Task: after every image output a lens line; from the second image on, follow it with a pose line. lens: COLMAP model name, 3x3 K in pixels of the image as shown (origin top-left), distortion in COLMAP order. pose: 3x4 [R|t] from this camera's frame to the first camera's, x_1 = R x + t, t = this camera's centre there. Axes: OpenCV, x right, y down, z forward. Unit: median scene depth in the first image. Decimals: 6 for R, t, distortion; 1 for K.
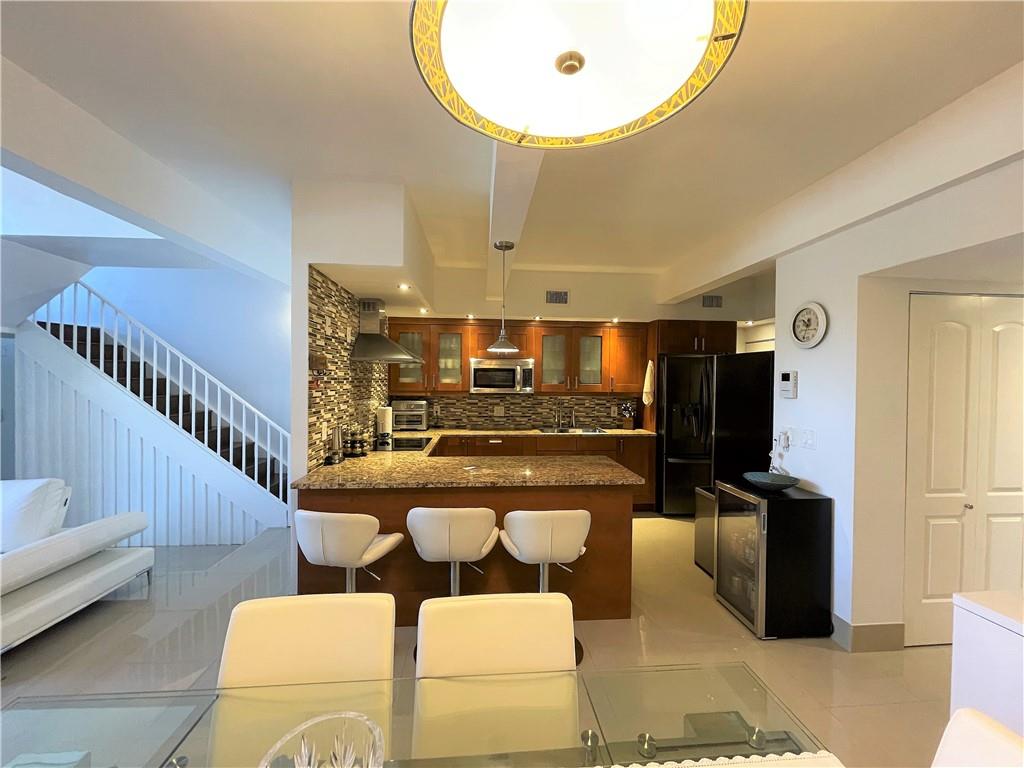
lens RADIAL K [[412.5, 0, 512.0], [0, 412.5, 384.0], [0, 0, 1]] dist [-0.002362, -0.000519]
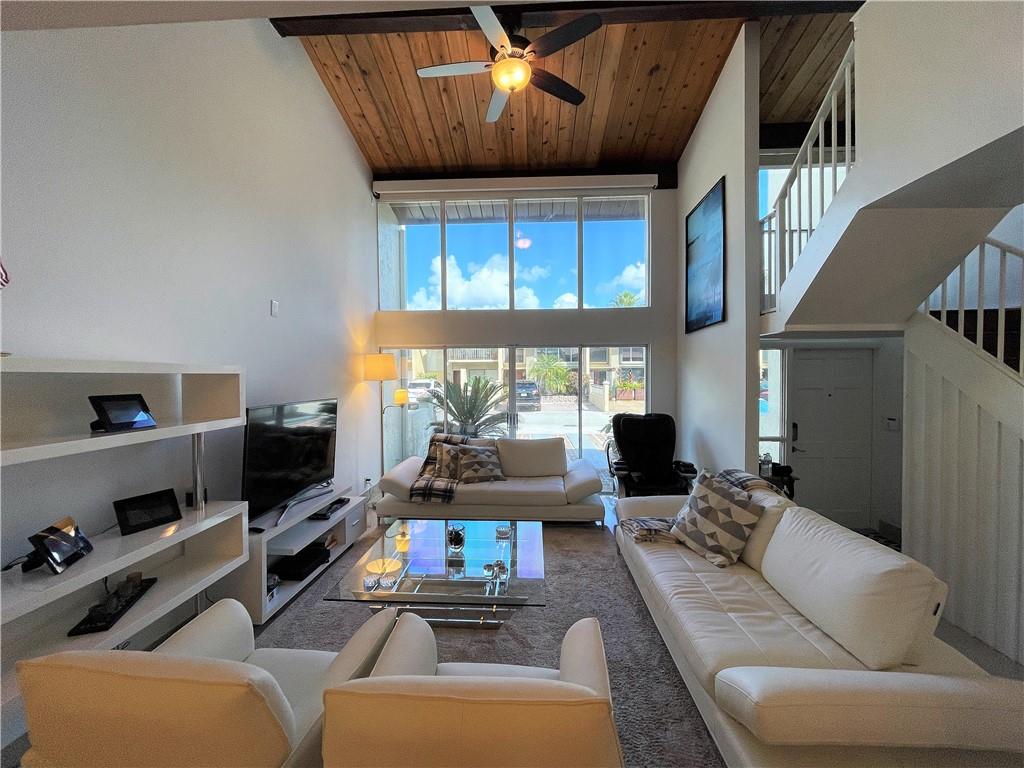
lens RADIAL K [[412.5, 0, 512.0], [0, 412.5, 384.0], [0, 0, 1]] dist [-0.002362, -0.000519]
pose [[-0.125726, 0.015567, -0.991943, -0.251270], [-0.003523, 0.999864, 0.016138, -0.022717], [0.992059, 0.005523, -0.125654, 0.274007]]
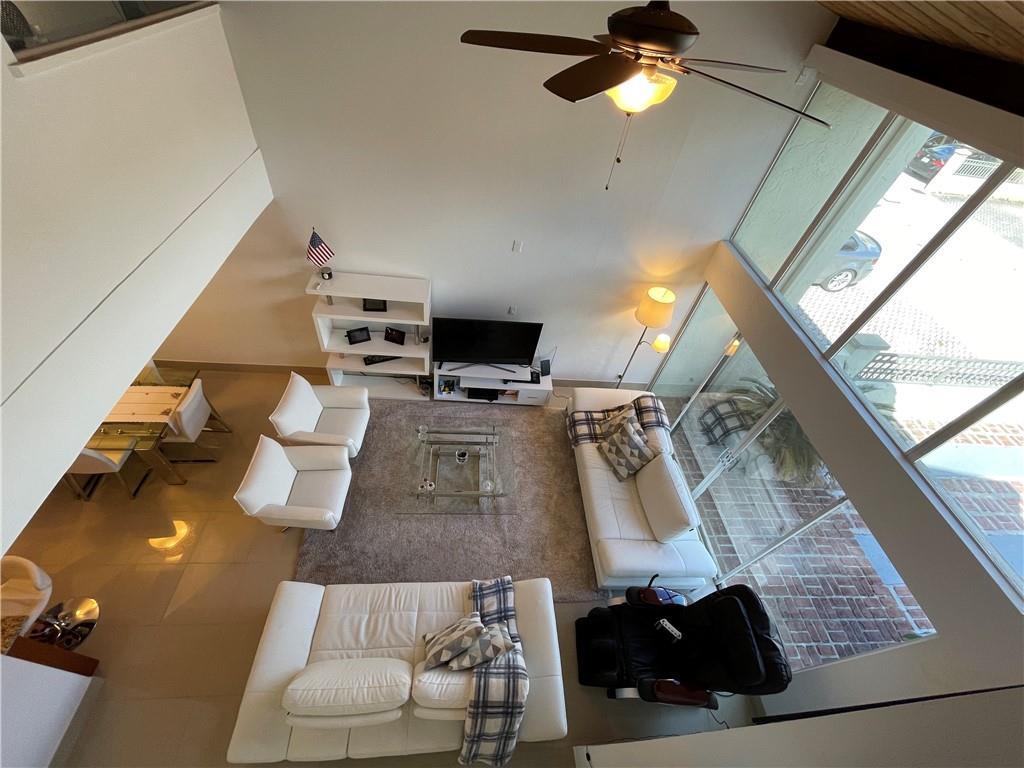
lens RADIAL K [[412.5, 0, 512.0], [0, 412.5, 384.0], [0, 0, 1]] dist [-0.002362, -0.000519]
pose [[-0.989249, -0.111489, -0.094639, -0.835605], [-0.145029, 0.664793, 0.732814, -0.603306], [-0.018785, 0.738661, -0.673815, 0.625095]]
